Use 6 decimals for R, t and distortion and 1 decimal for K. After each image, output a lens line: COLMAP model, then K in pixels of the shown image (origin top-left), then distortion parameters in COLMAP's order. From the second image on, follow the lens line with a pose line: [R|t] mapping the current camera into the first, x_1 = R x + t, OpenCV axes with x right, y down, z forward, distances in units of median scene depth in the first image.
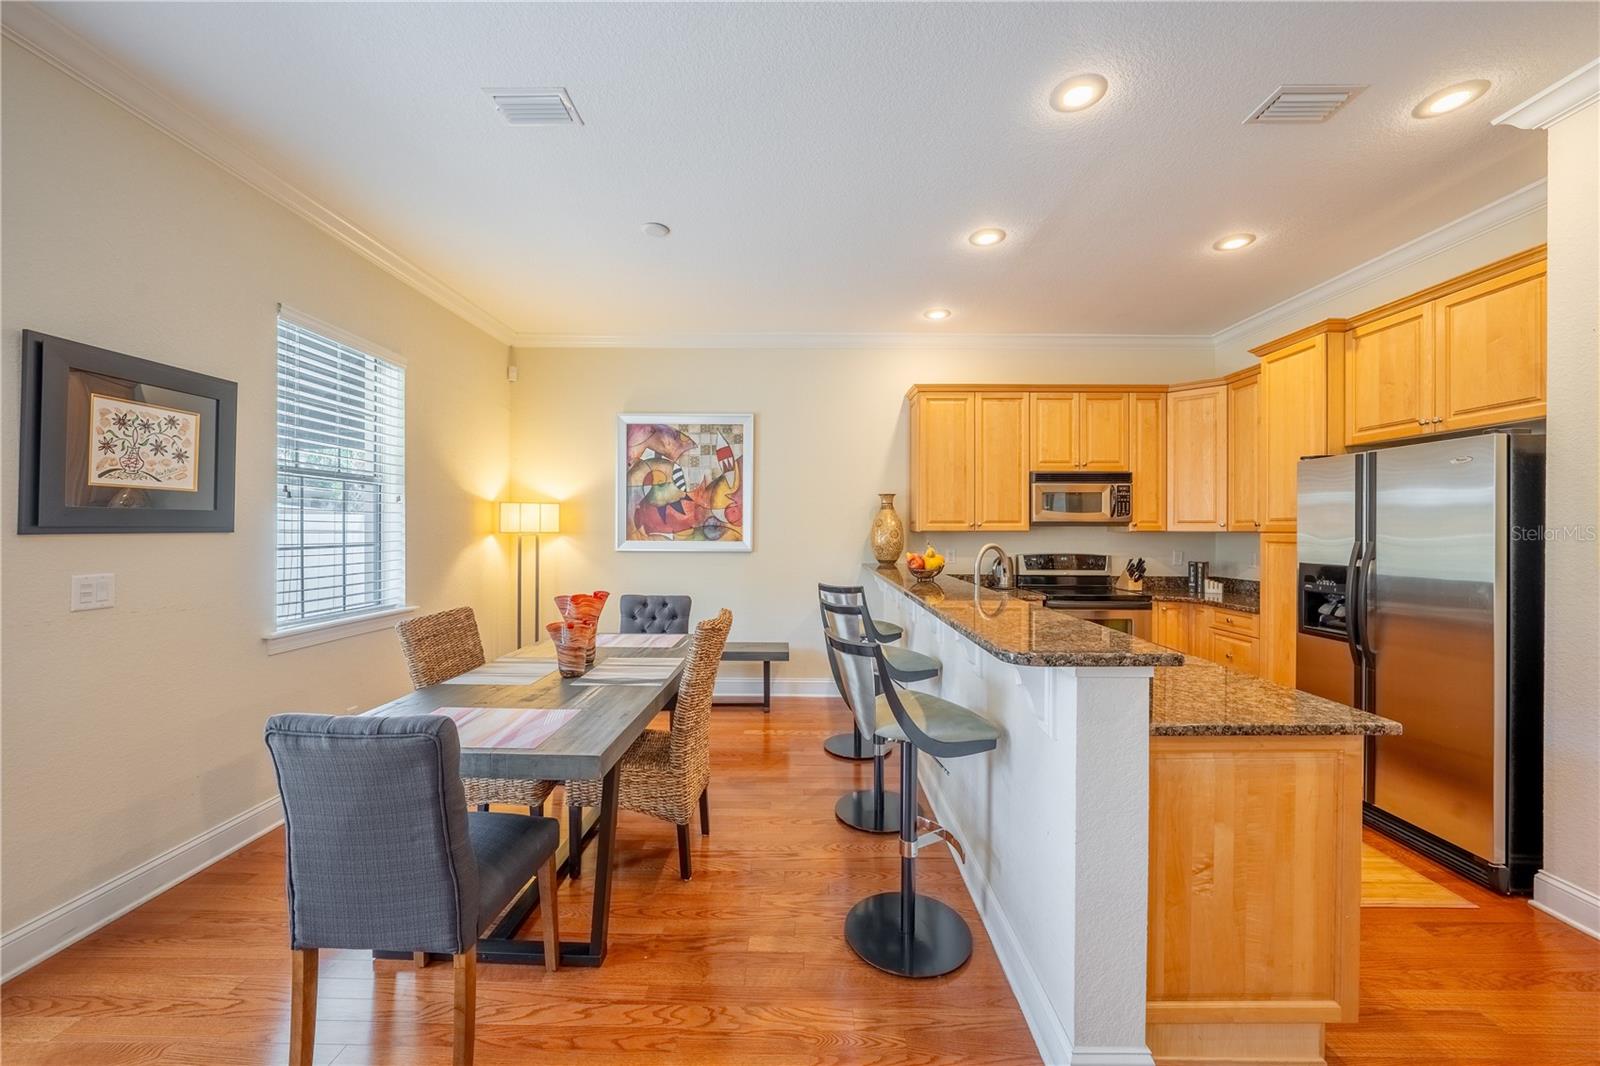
lens RADIAL K [[597.3, 0, 800.5], [0, 597.3, 528.8], [0, 0, 1]] dist [-0.017480, 0.000355]
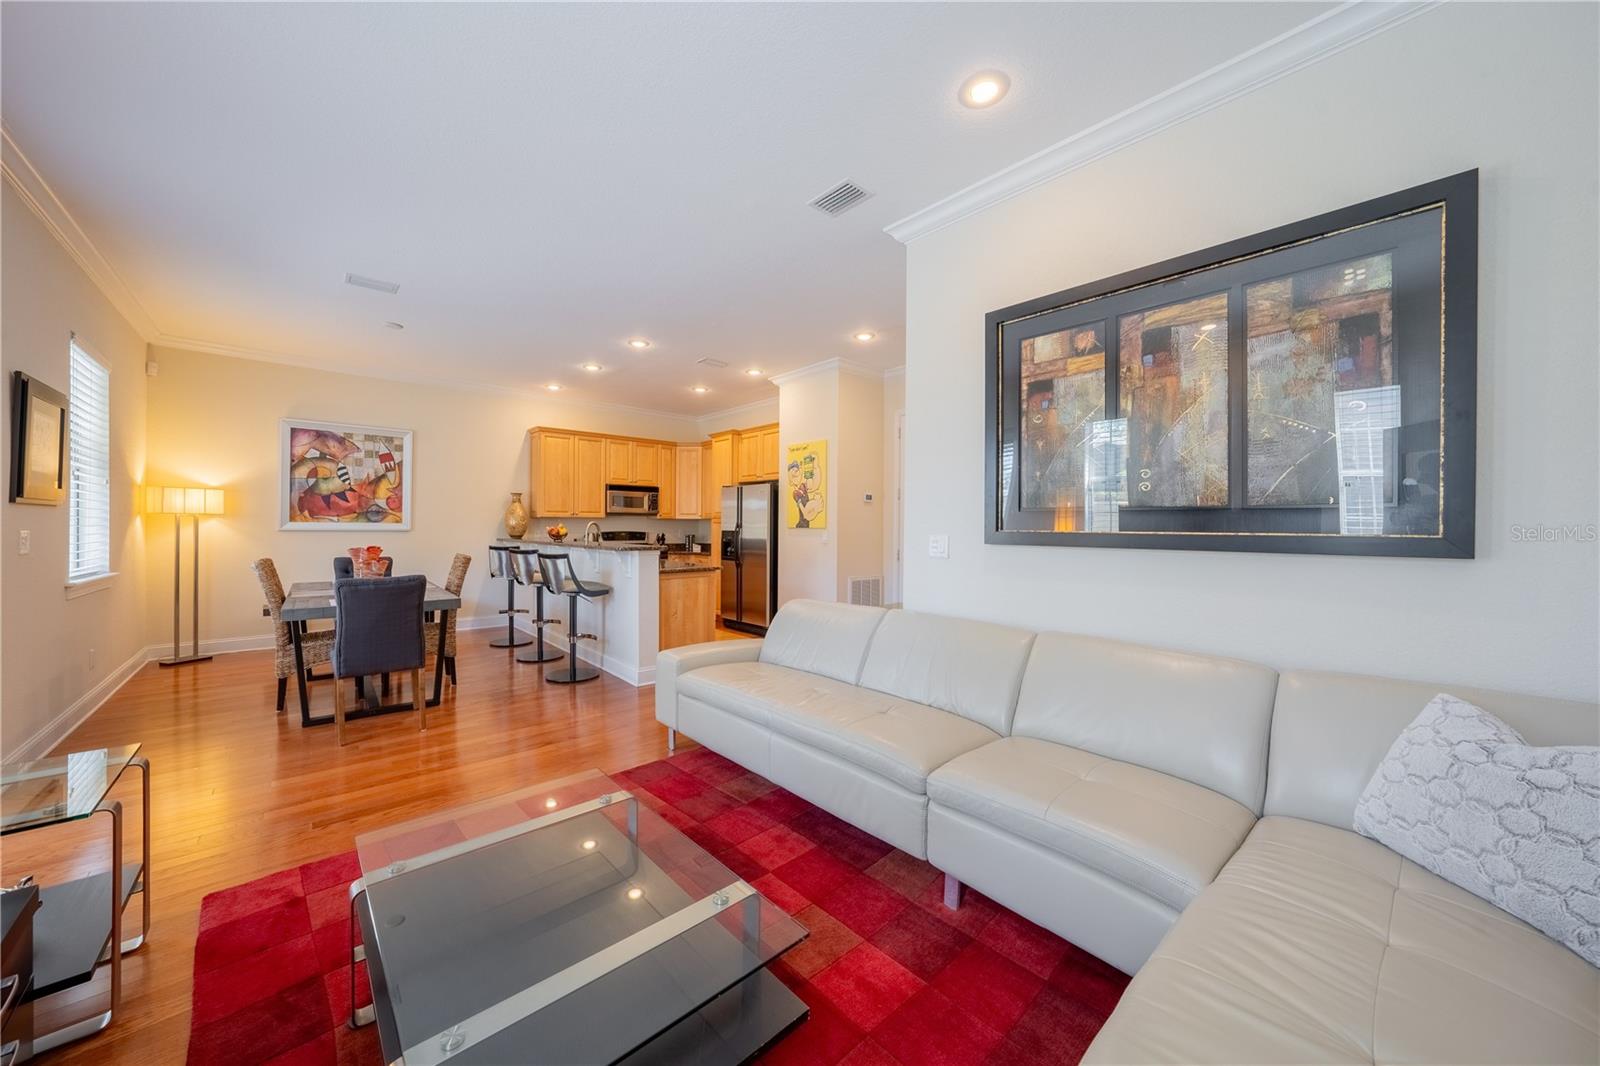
lens RADIAL K [[557.4, 0, 799.4], [0, 557.4, 529.4], [0, 0, 1]] dist [-0.029624, 0.006471]
pose [[0.734318, -0.001027, 0.678805, -0.305546], [-0.003898, 0.999976, 0.005729, 0.026356], [-0.678795, -0.006853, 0.734296, -0.586458]]
